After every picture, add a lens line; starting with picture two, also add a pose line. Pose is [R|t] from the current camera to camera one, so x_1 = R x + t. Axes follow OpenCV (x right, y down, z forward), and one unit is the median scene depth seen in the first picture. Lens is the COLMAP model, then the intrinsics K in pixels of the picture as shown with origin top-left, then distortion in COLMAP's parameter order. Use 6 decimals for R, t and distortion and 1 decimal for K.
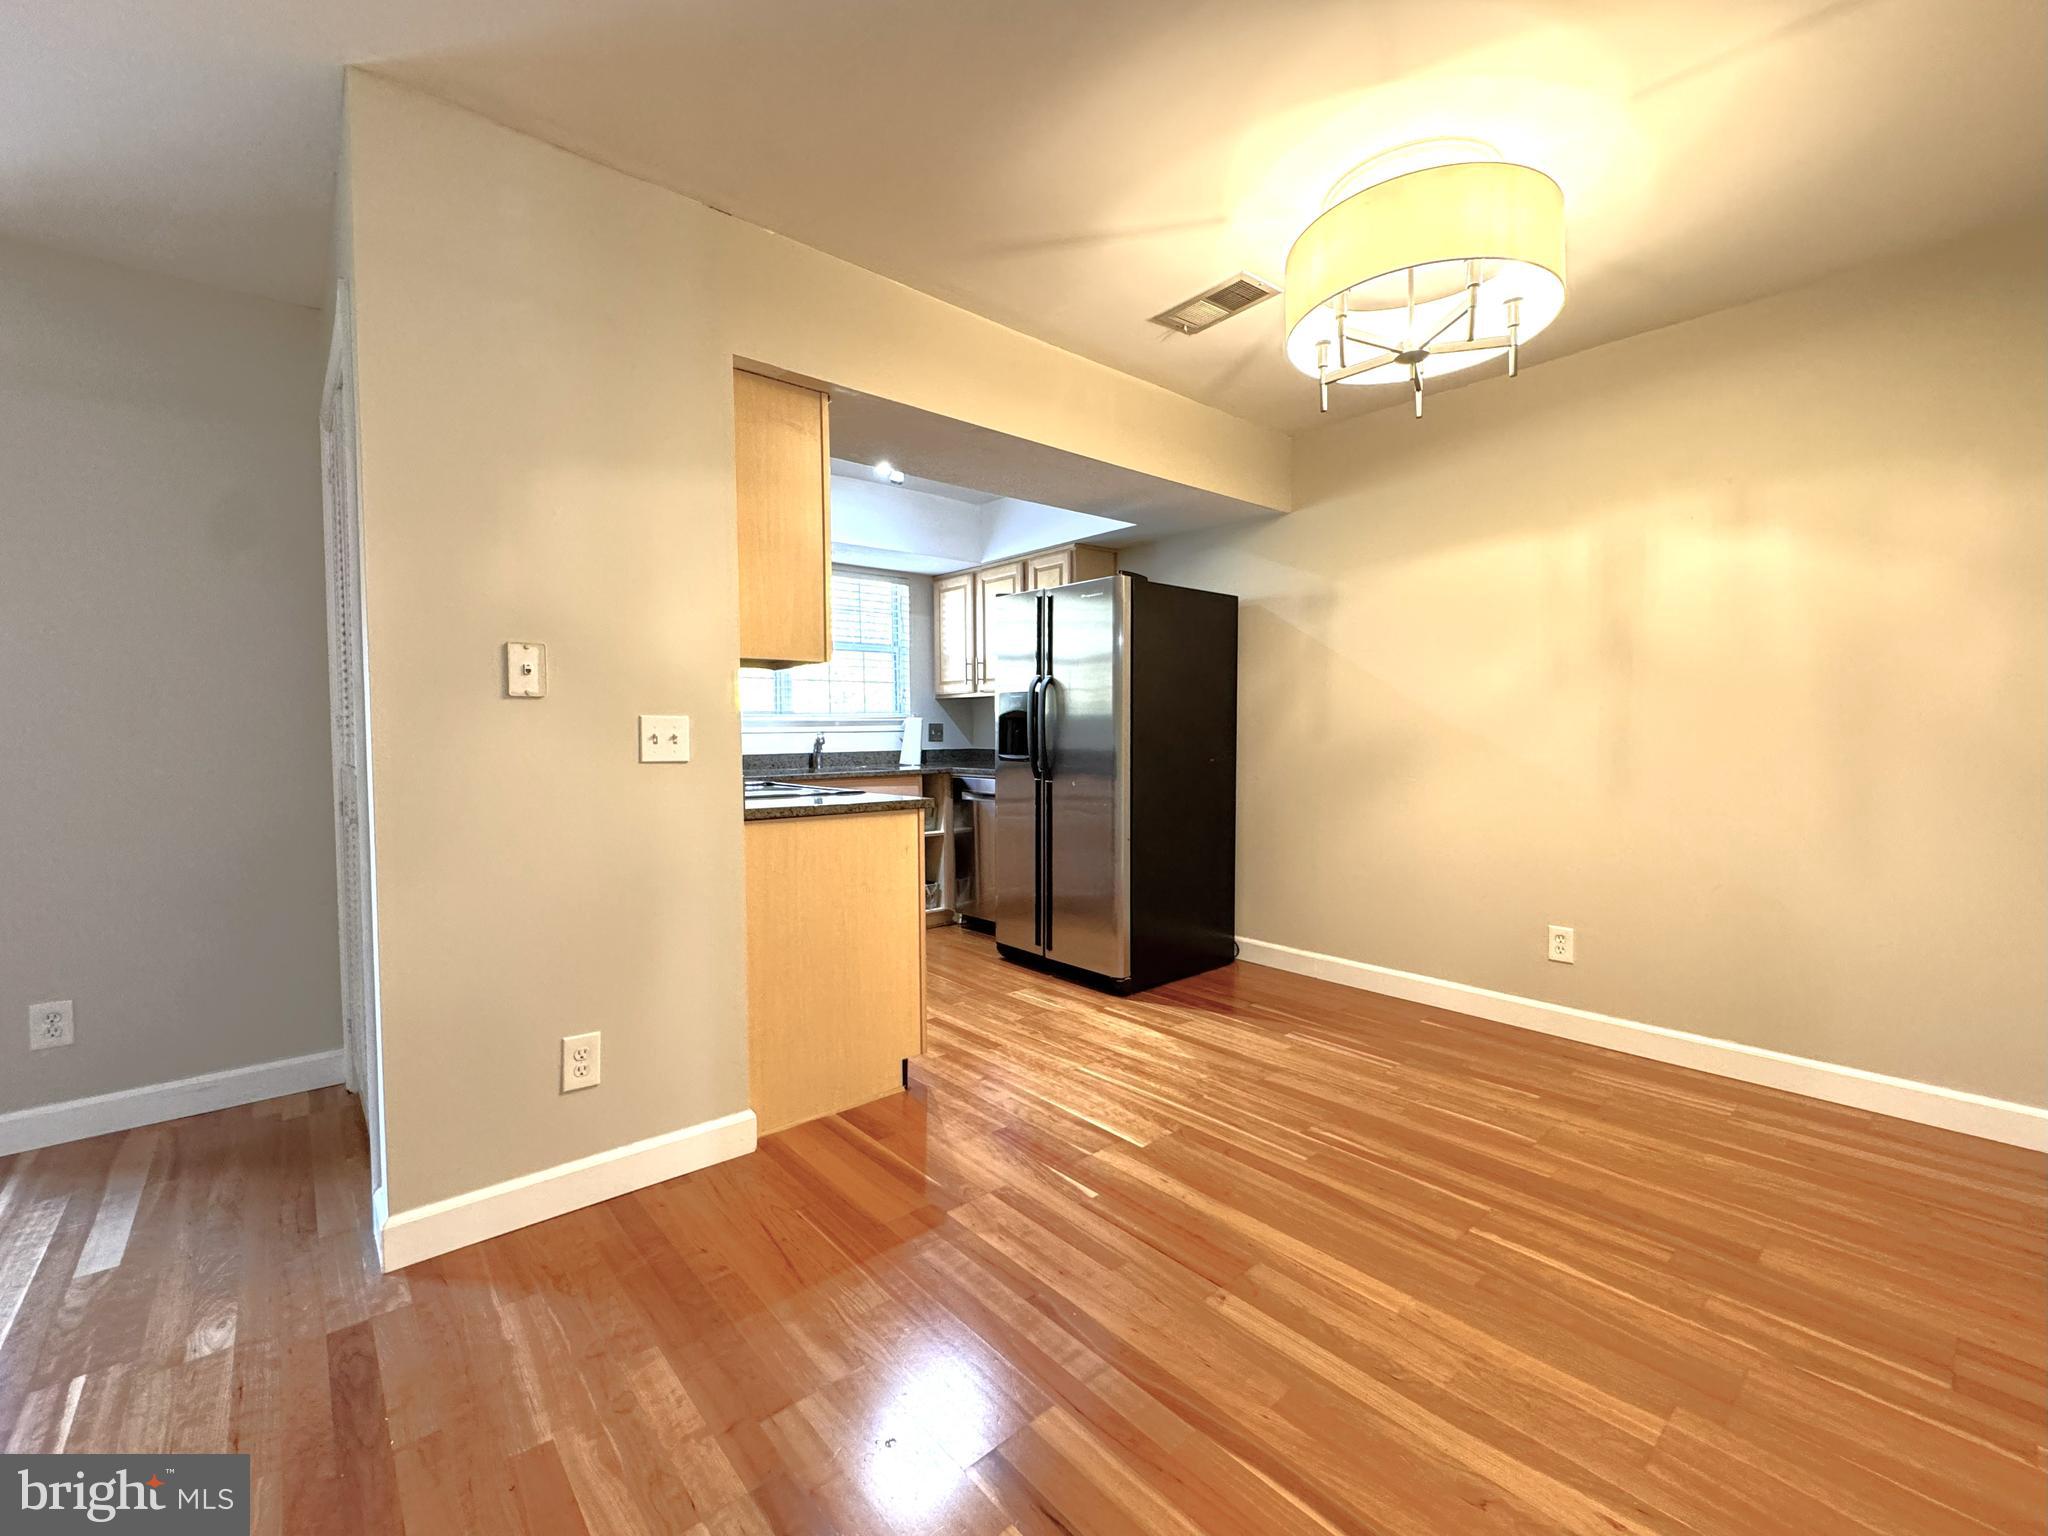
lens RADIAL K [[836.9, 0, 1026.5], [0, 836.9, 770.3], [0, 0, 1]] dist [-0.001807, -0.000312]
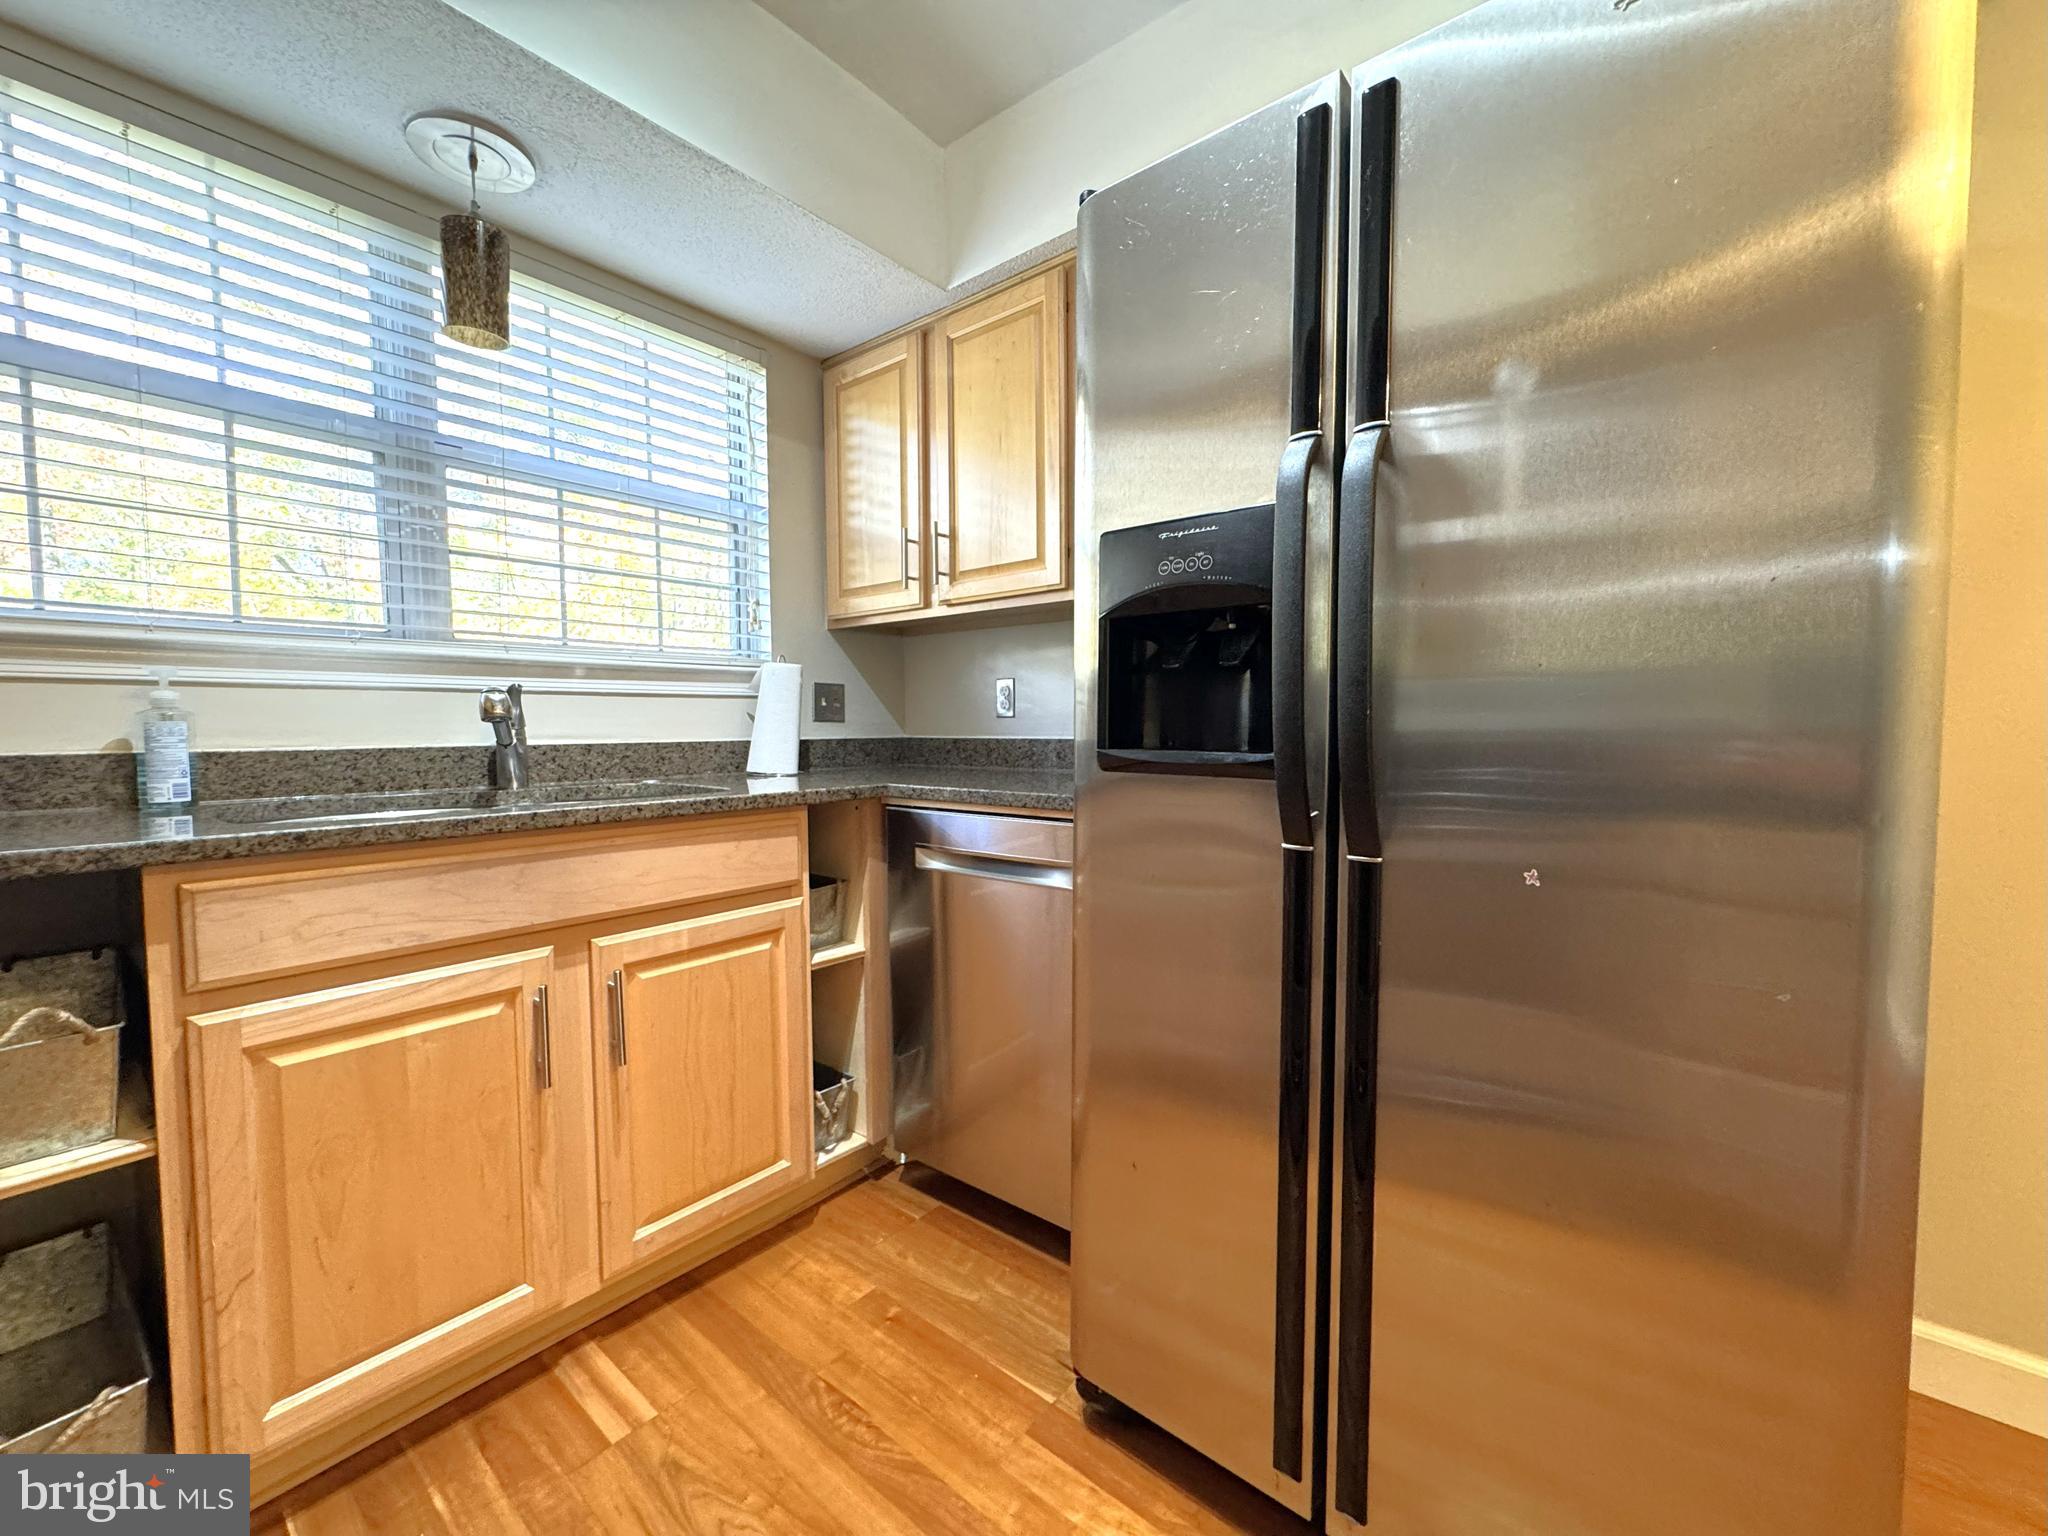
lens RADIAL K [[836.9, 0, 1030.3], [0, 836.9, 770.6], [0, 0, 1]] dist [-0.001807, -0.000312]
pose [[0.985518, -0.003397, 0.169535, -0.086414], [0.002237, 0.999973, 0.007032, -0.011876], [-0.169554, -0.006551, 0.985499, 0.590779]]
